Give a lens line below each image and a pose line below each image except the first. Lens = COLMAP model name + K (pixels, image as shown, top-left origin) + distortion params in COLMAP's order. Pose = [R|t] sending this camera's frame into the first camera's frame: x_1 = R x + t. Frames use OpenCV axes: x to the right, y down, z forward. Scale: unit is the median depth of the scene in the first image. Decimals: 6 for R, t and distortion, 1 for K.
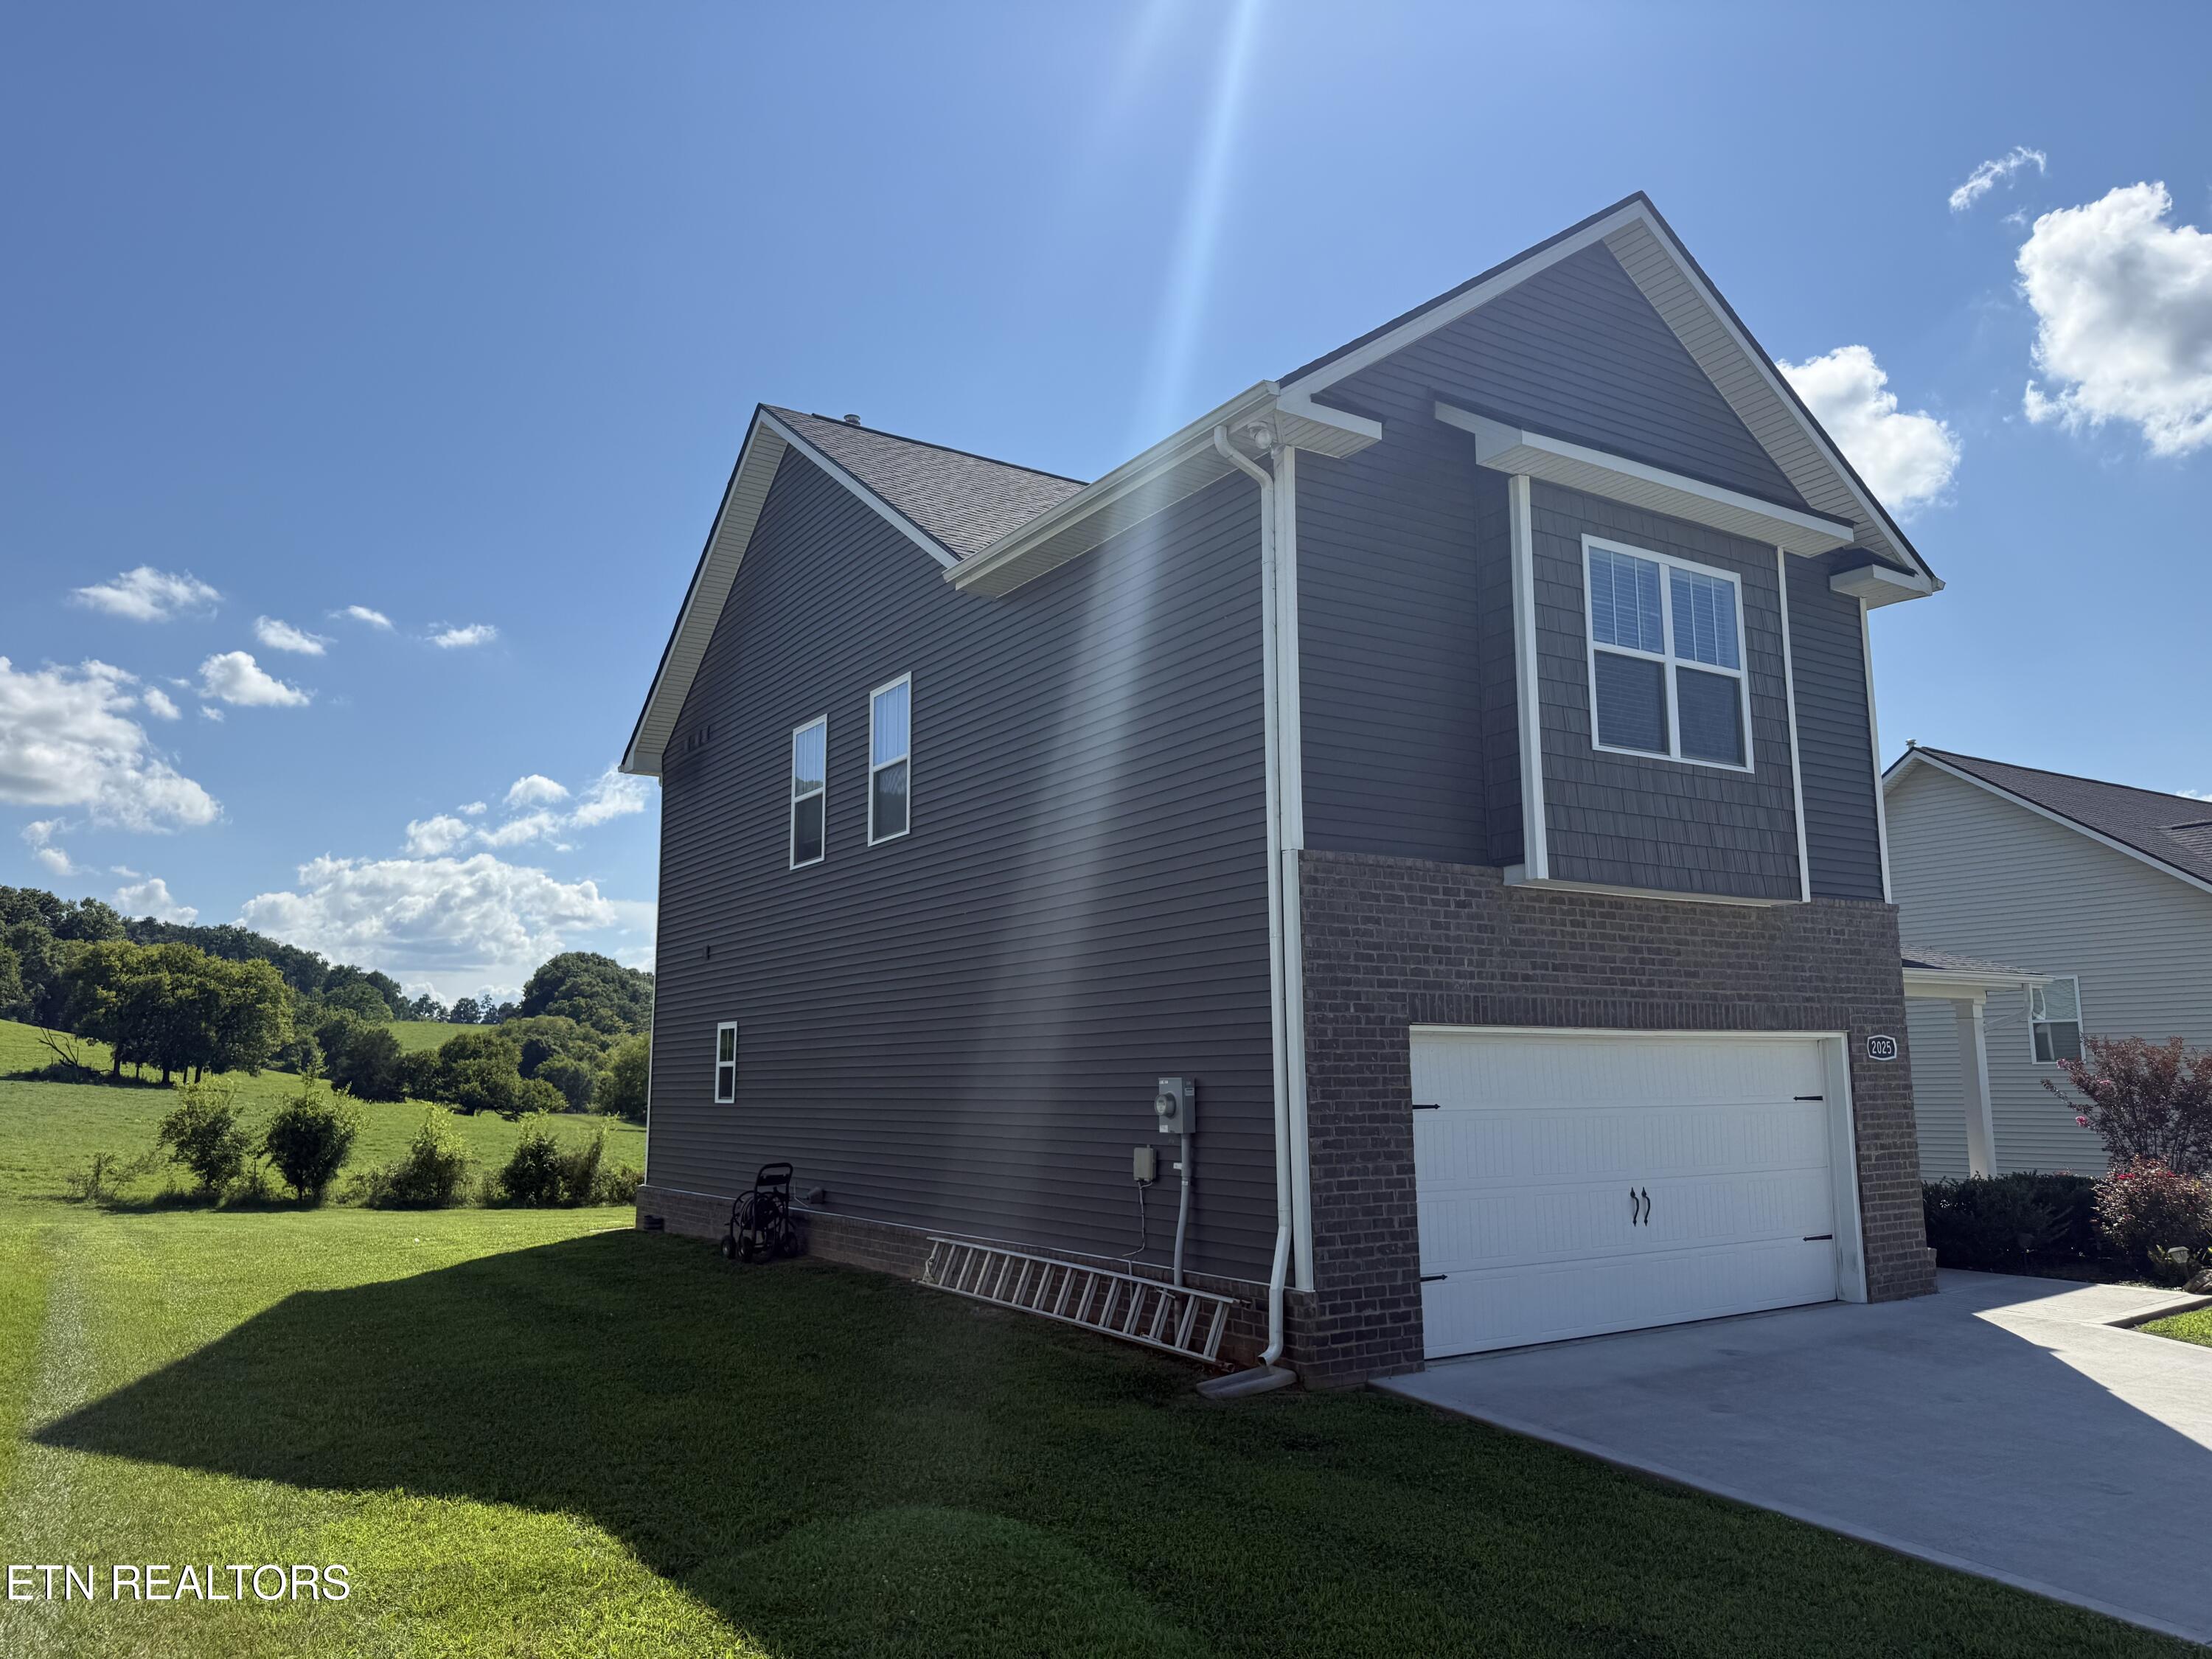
lens RADIAL K [[1556.3, 0, 1106.4], [0, 1556.3, 830.7], [0, 0, 1]] dist [0.041609, -0.027280]
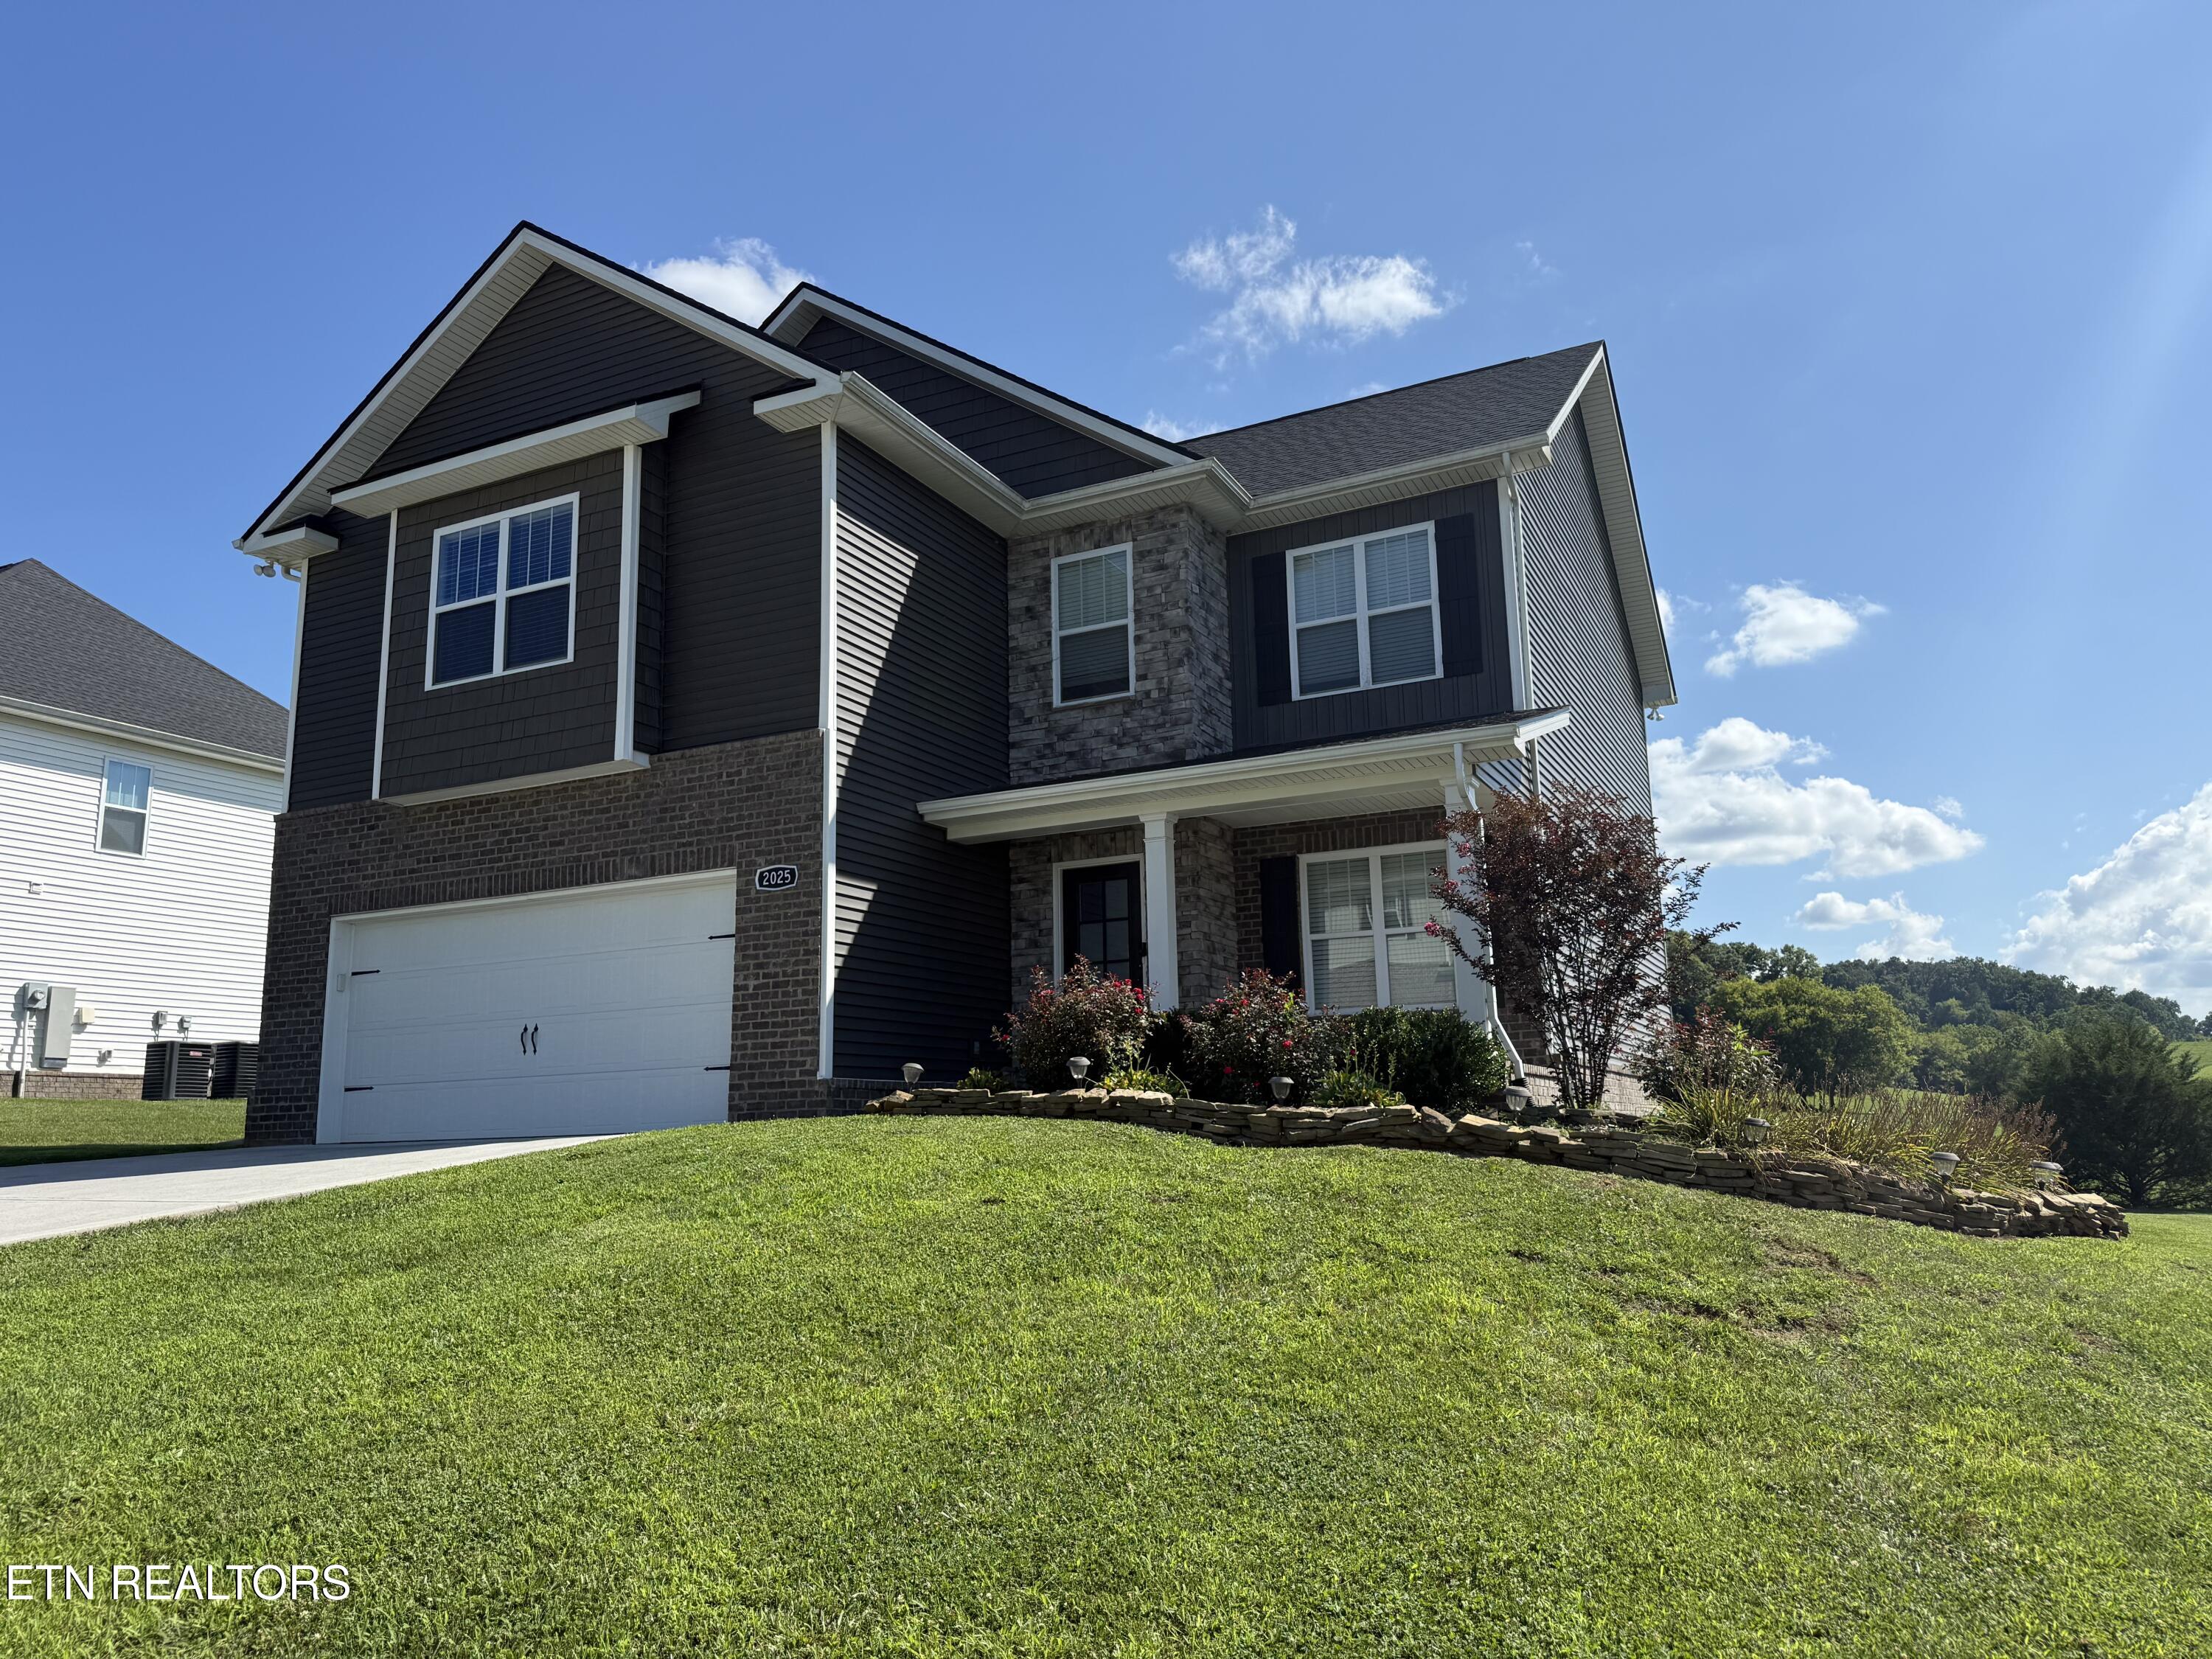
lens RADIAL K [[1556.3, 0, 1106.0], [0, 1556.3, 839.4], [0, 0, 1]] dist [0.041609, -0.027280]
pose [[0.510965, -0.165715, -0.843477, 1.623661], [0.152210, 0.983179, -0.100955, 0.278152], [0.846018, -0.076802, 0.527594, 0.745845]]
